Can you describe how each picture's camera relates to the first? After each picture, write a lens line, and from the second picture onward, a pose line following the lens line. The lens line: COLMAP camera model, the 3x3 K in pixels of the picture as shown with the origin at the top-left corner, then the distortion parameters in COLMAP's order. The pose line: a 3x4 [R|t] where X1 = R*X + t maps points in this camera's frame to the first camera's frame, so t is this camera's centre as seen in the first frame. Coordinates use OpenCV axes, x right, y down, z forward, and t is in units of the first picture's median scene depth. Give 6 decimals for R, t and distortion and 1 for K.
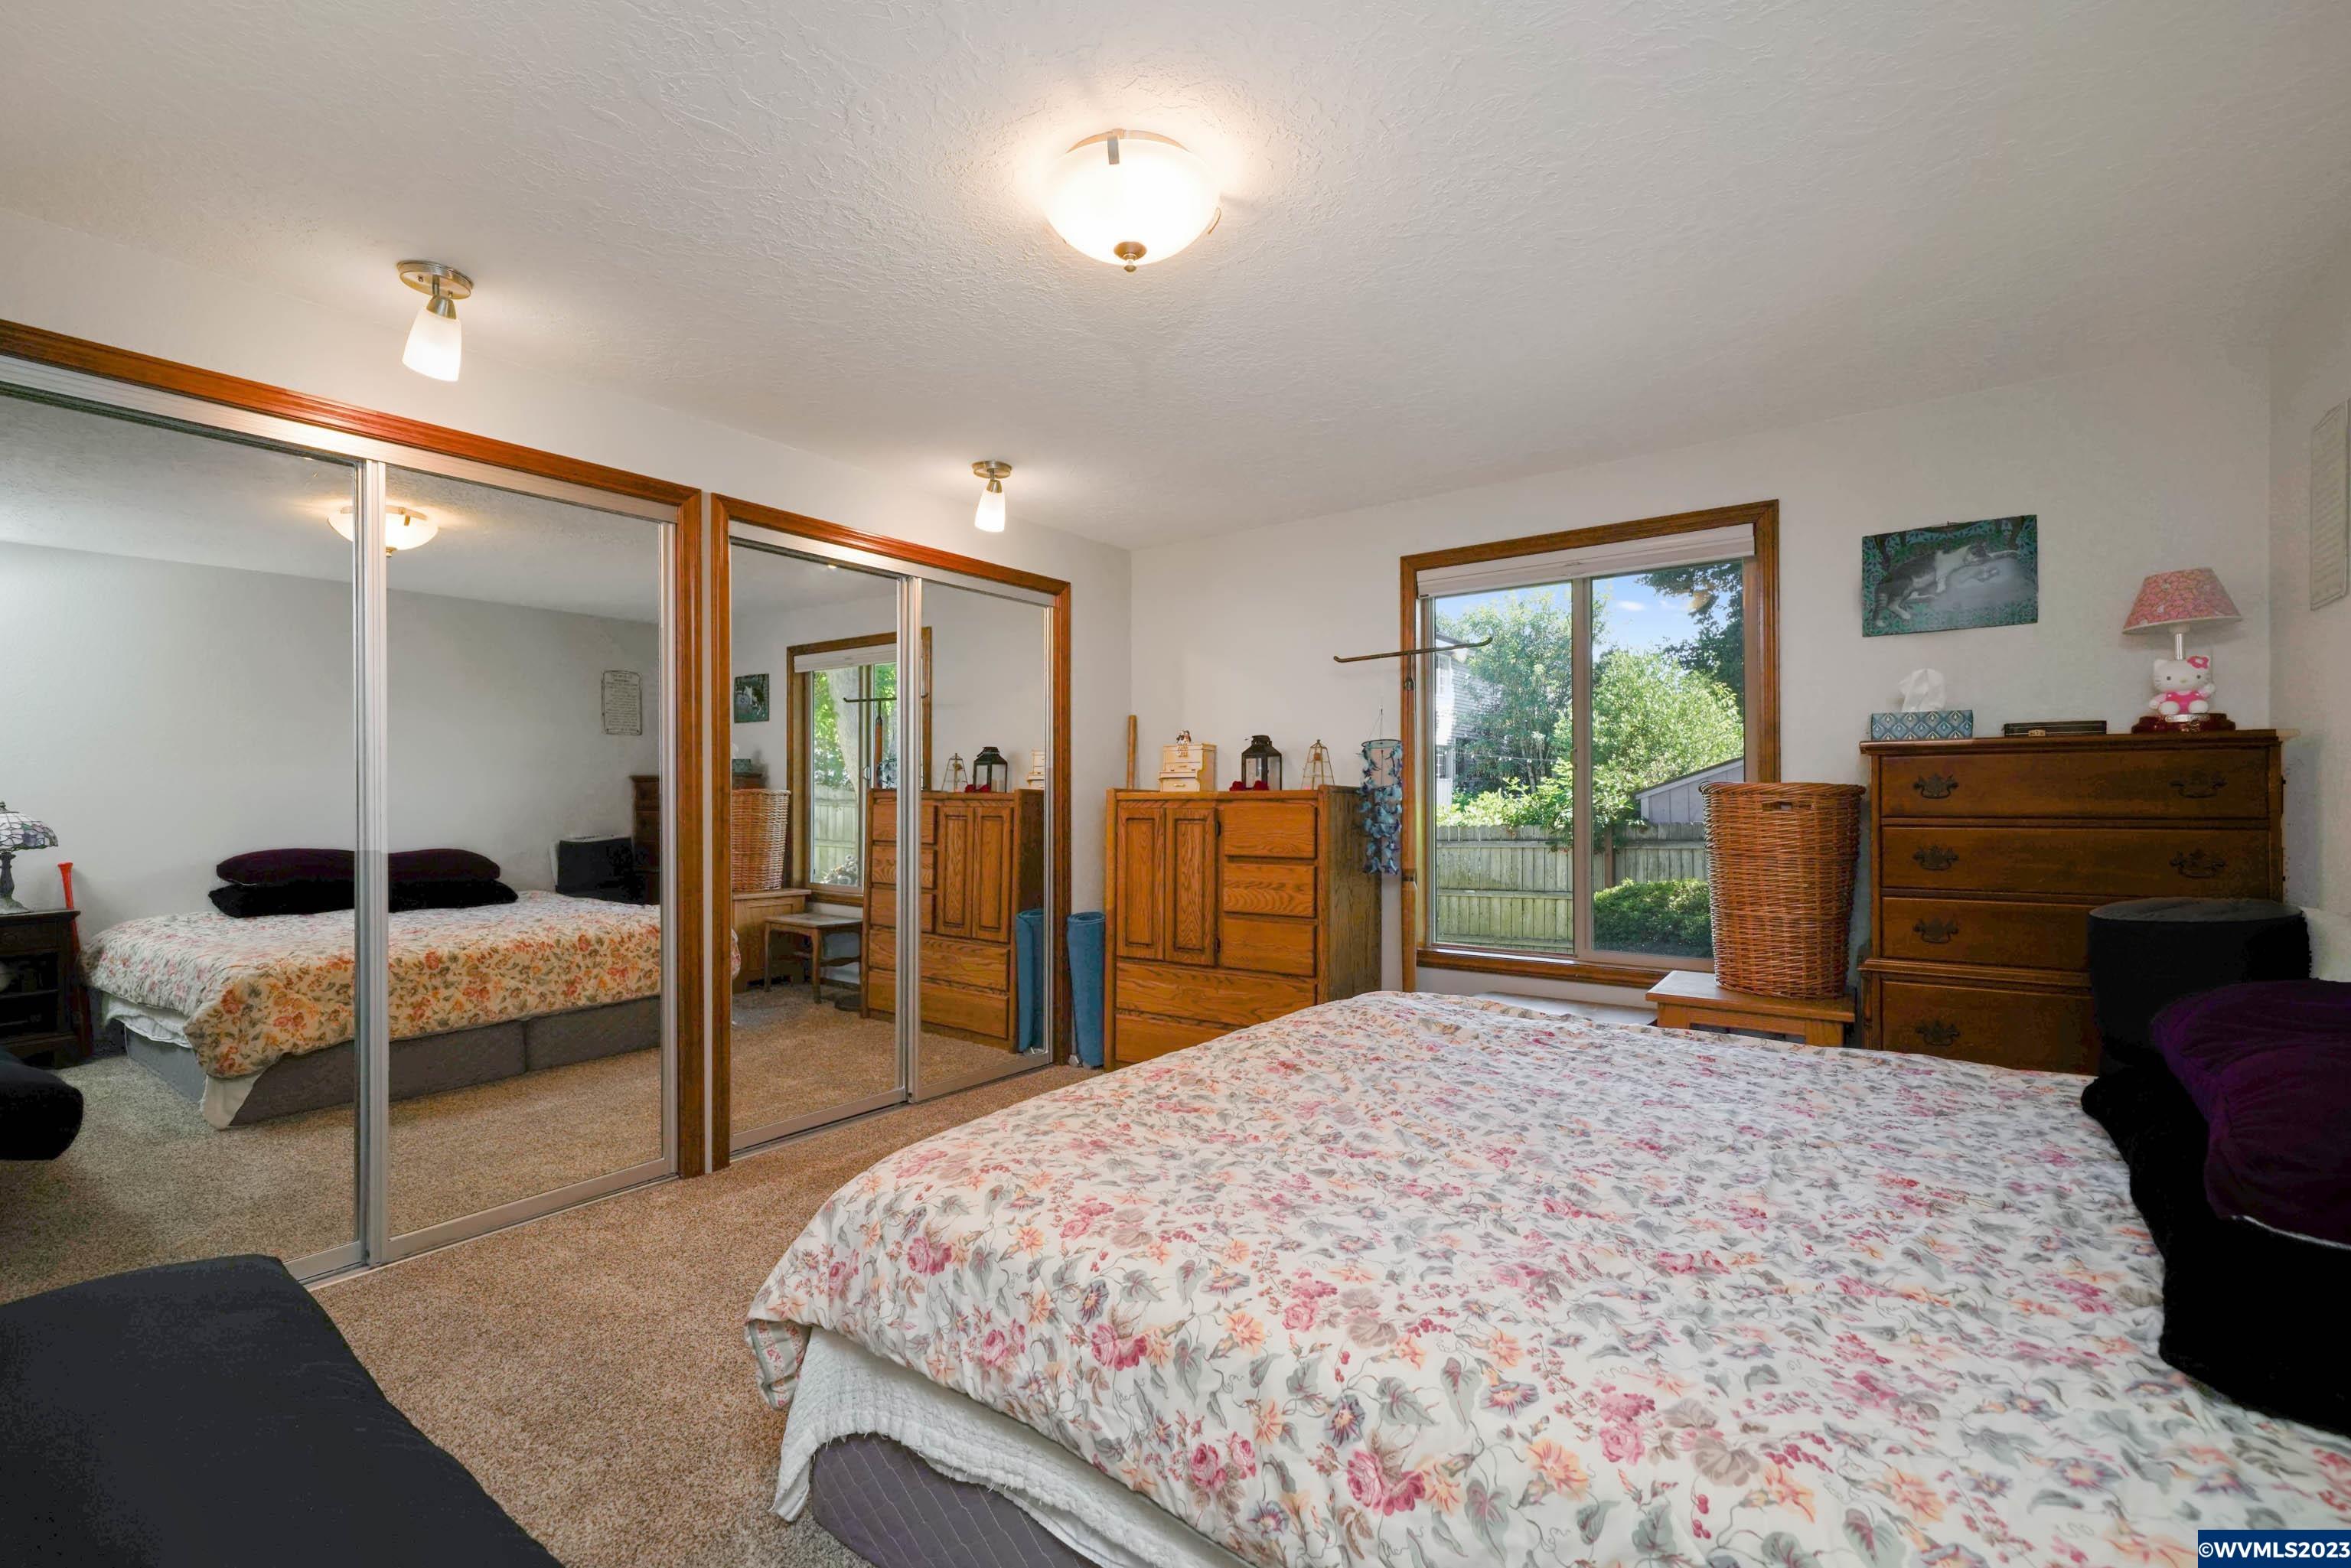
lens RADIAL K [[1040.5, 0, 1179.0], [0, 1040.5, 814.3], [0, 0, 1]] dist [0.001266, 0.000118]
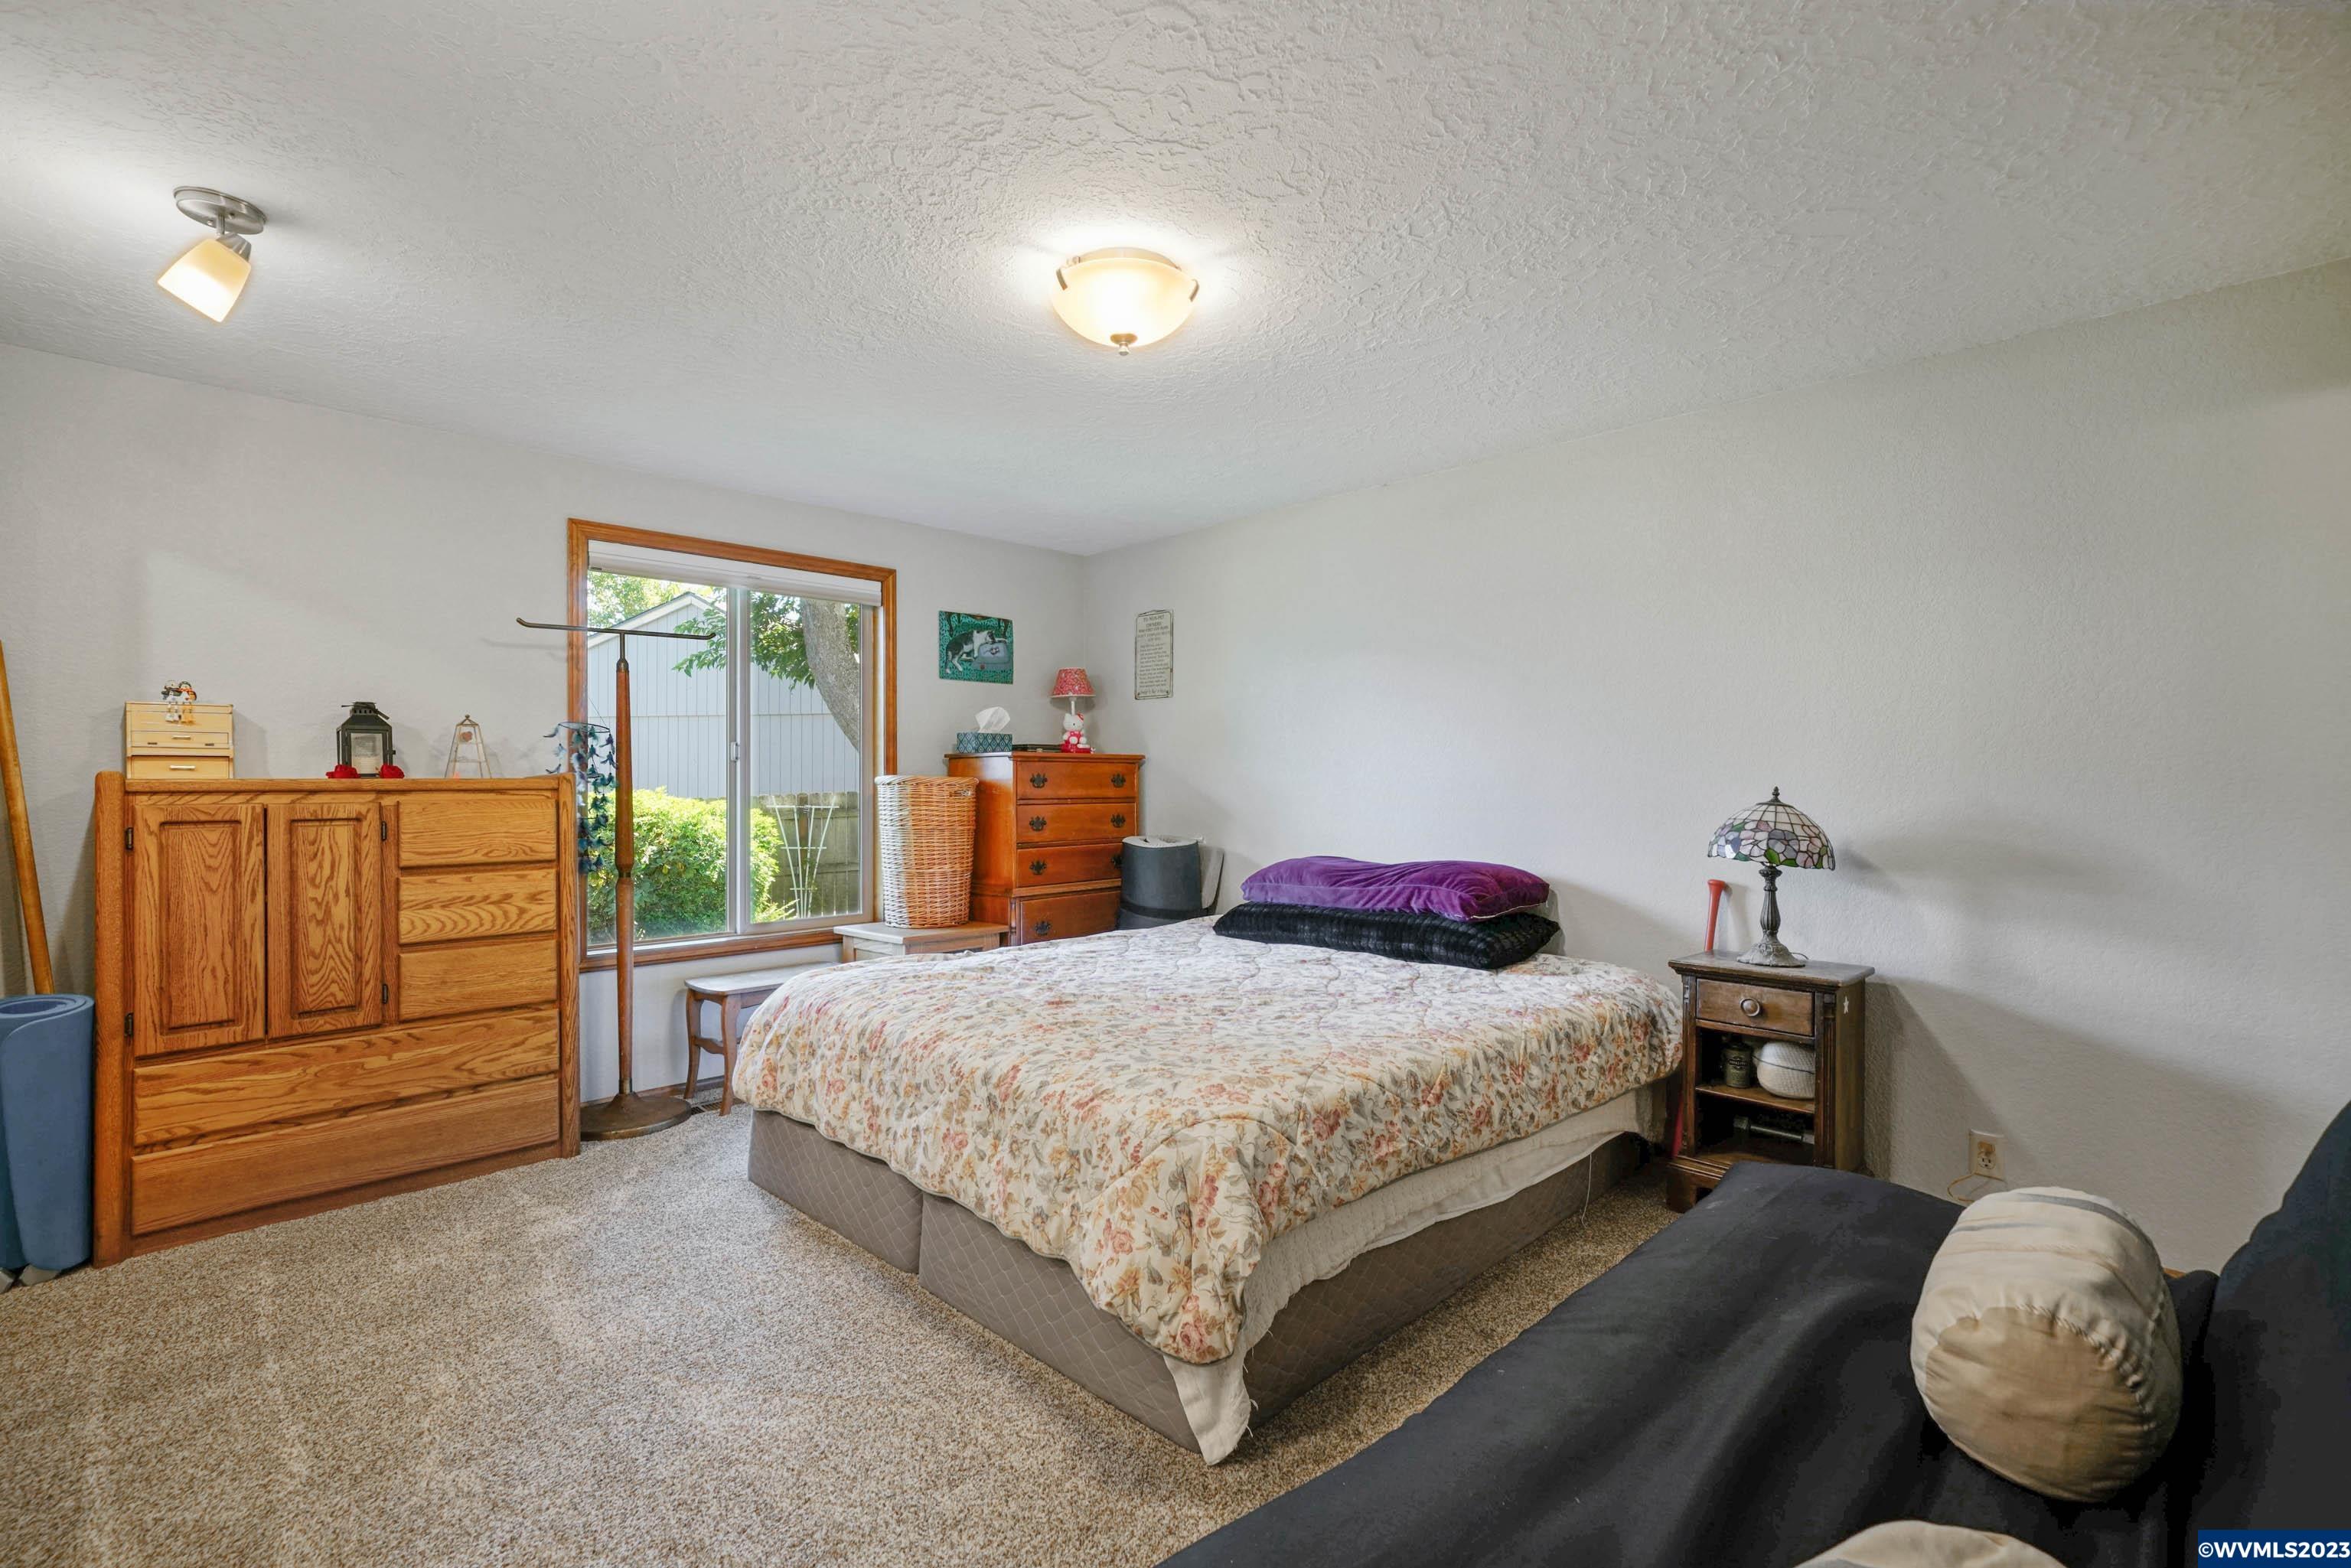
lens RADIAL K [[1044.2, 0, 1155.4], [0, 1044.2, 786.3], [0, 0, 1]] dist [0.002017, 0.000062]
pose [[0.169908, 0.002164, 0.985458, -0.619882], [0.016933, 0.999844, -0.005115, -0.004198], [-0.985314, 0.017556, 0.169845, 0.376739]]
